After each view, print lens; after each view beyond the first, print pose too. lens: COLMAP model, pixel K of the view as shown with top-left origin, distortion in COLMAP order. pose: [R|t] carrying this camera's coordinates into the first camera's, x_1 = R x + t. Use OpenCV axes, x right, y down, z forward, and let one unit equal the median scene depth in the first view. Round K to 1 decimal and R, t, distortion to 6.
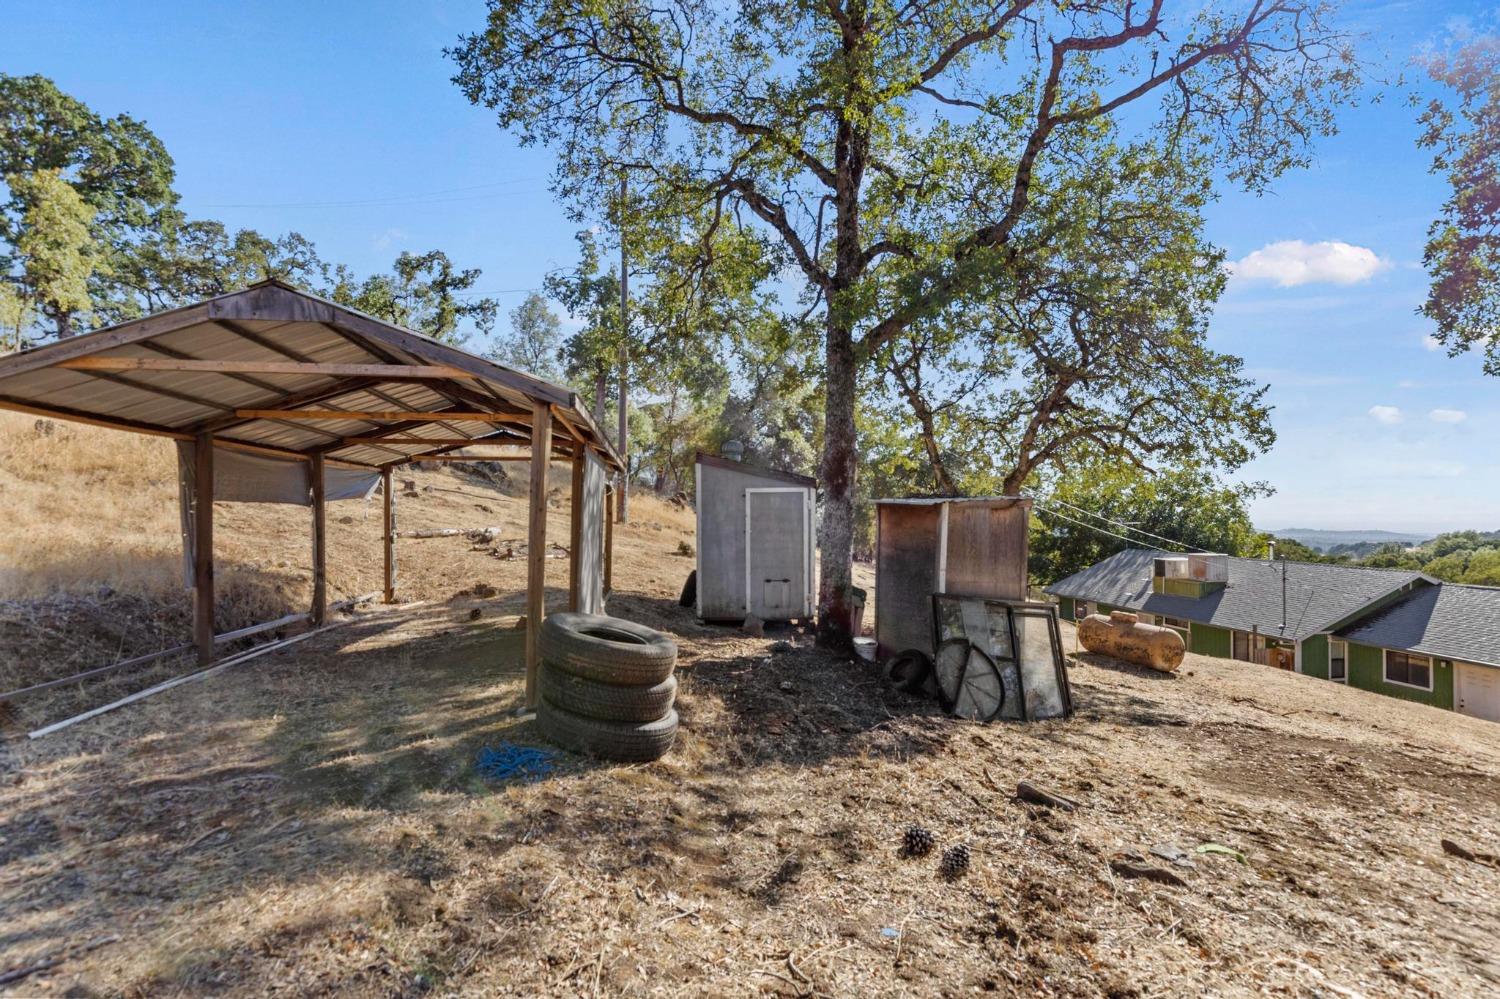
lens RADIAL K [[719.4, 0, 749.4], [0, 719.4, 503.9], [0, 0, 1]] dist [-0.001427, 0.000937]
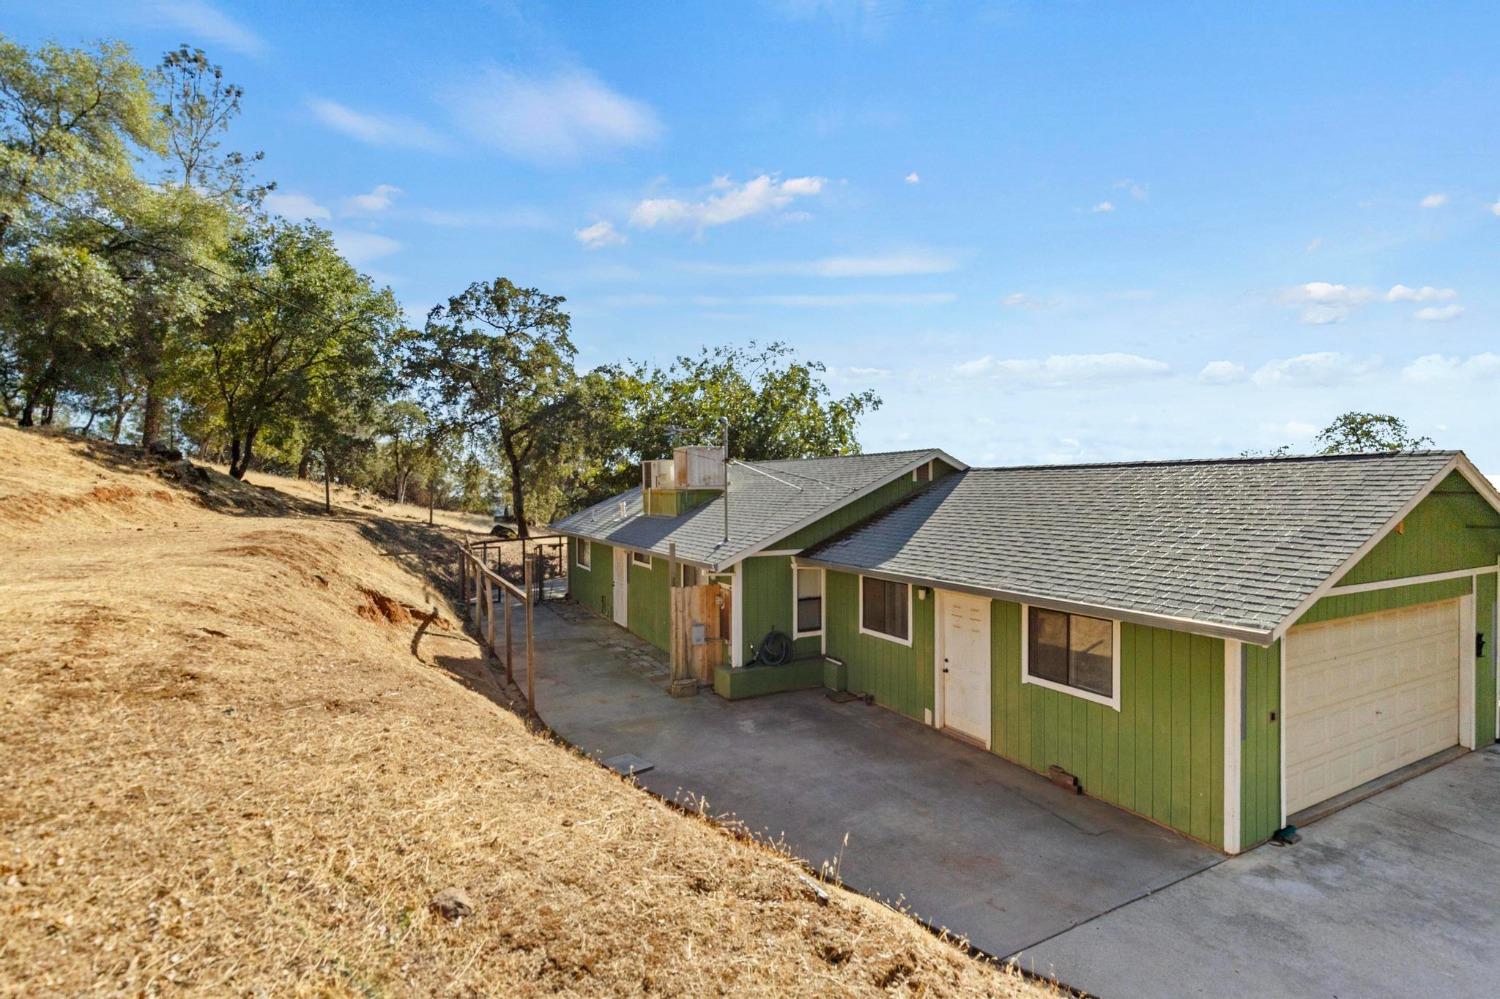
lens RADIAL K [[719.4, 0, 757.3], [0, 719.4, 495.4], [0, 0, 1]] dist [-0.001427, 0.000937]
pose [[0.955463, -0.005508, 0.295061, 0.493819], [0.001951, 0.999922, 0.012349, 0.102378], [-0.295106, -0.011224, 0.955399, 0.376624]]
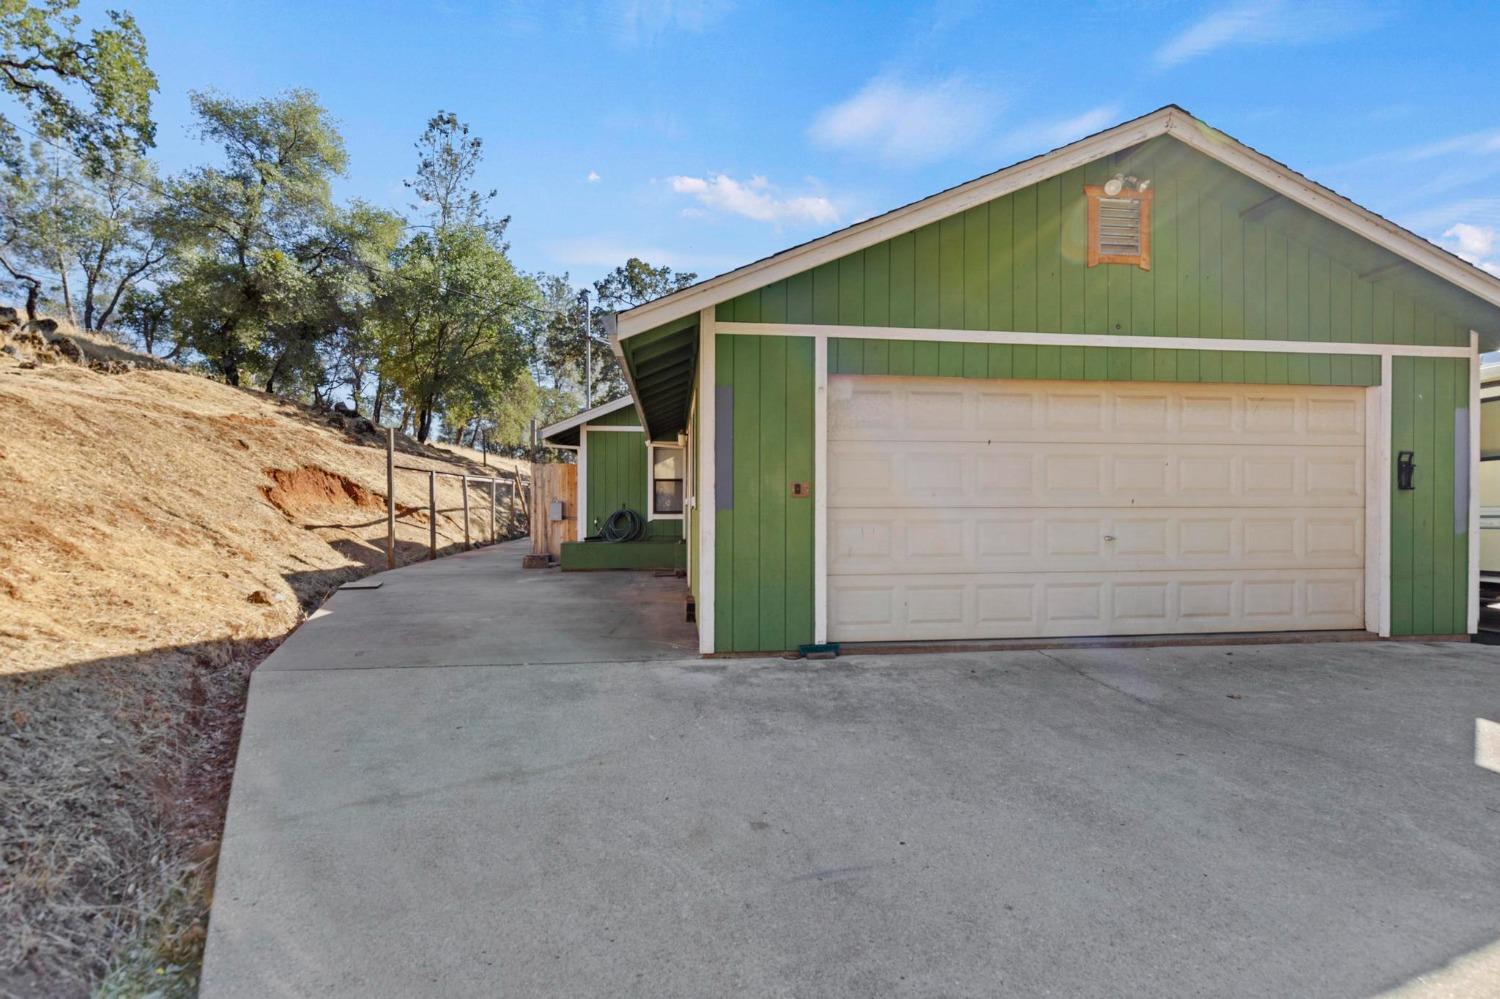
lens RADIAL K [[719.4, 0, 754.8], [0, 719.4, 503.7], [0, 0, 1]] dist [-0.001427, 0.000937]
pose [[0.996741, 0.002719, -0.080625, 0.750829], [-0.002645, 0.999996, 0.001037, 0.189090], [0.080627, -0.000820, 0.996744, 0.375670]]
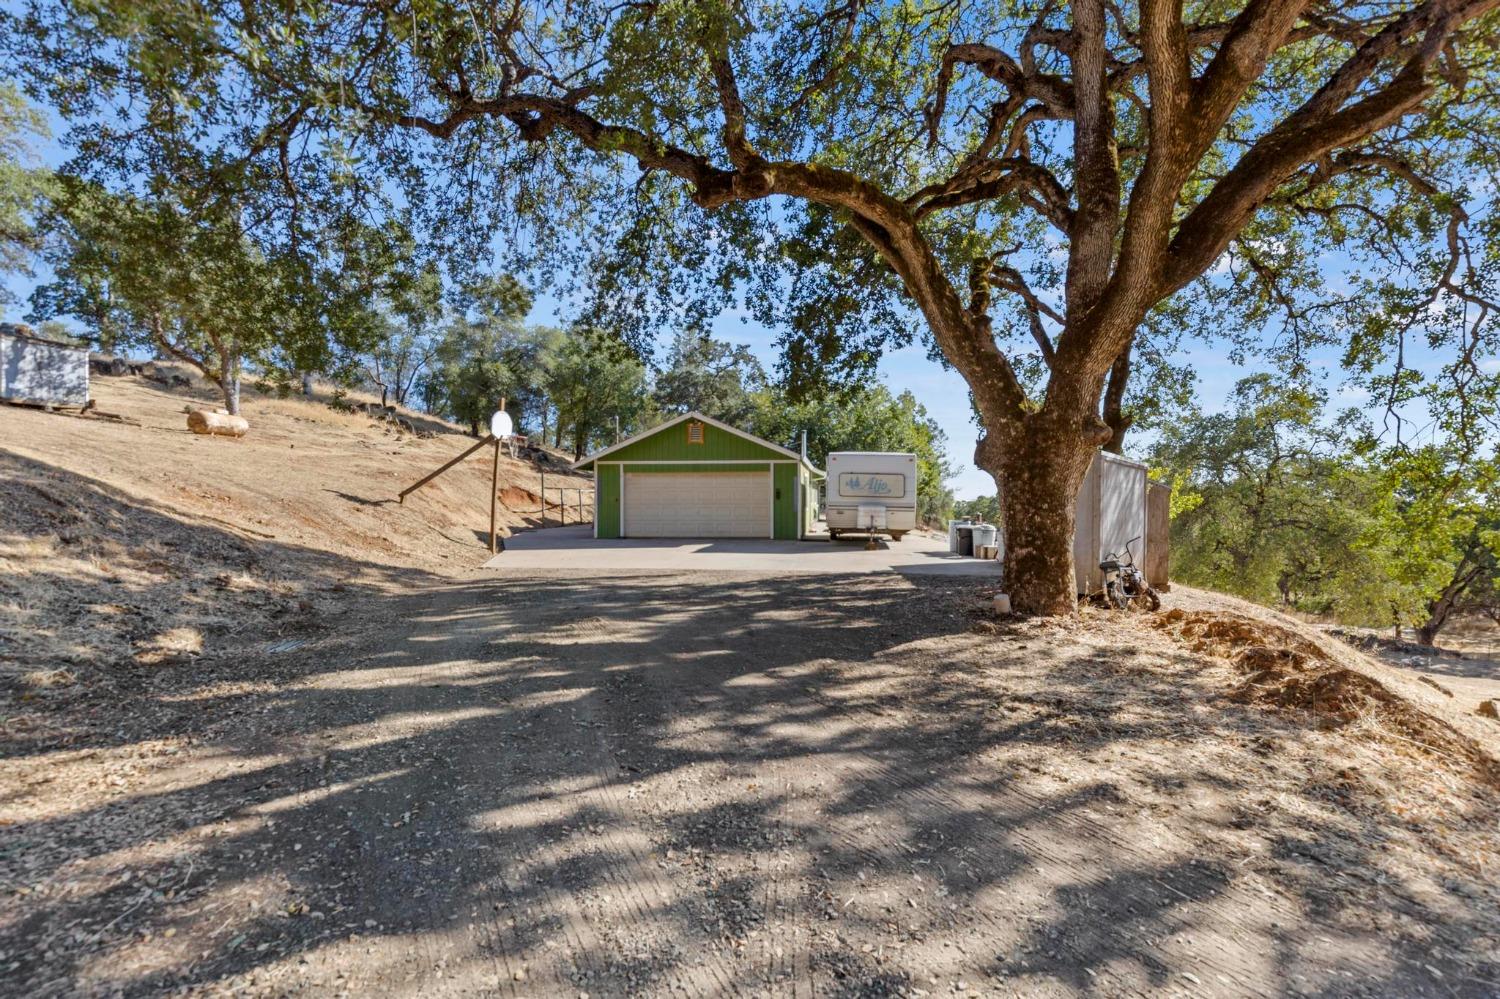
lens RADIAL K [[719.4, 0, 746.8], [0, 719.4, 503.6], [0, 0, 1]] dist [-0.001427, 0.000937]
pose [[0.948361, 0.001097, -0.317191, 1.138888], [0.001027, 0.999978, 0.006529, 0.184349], [0.317191, -0.006517, 0.948339, -0.150137]]
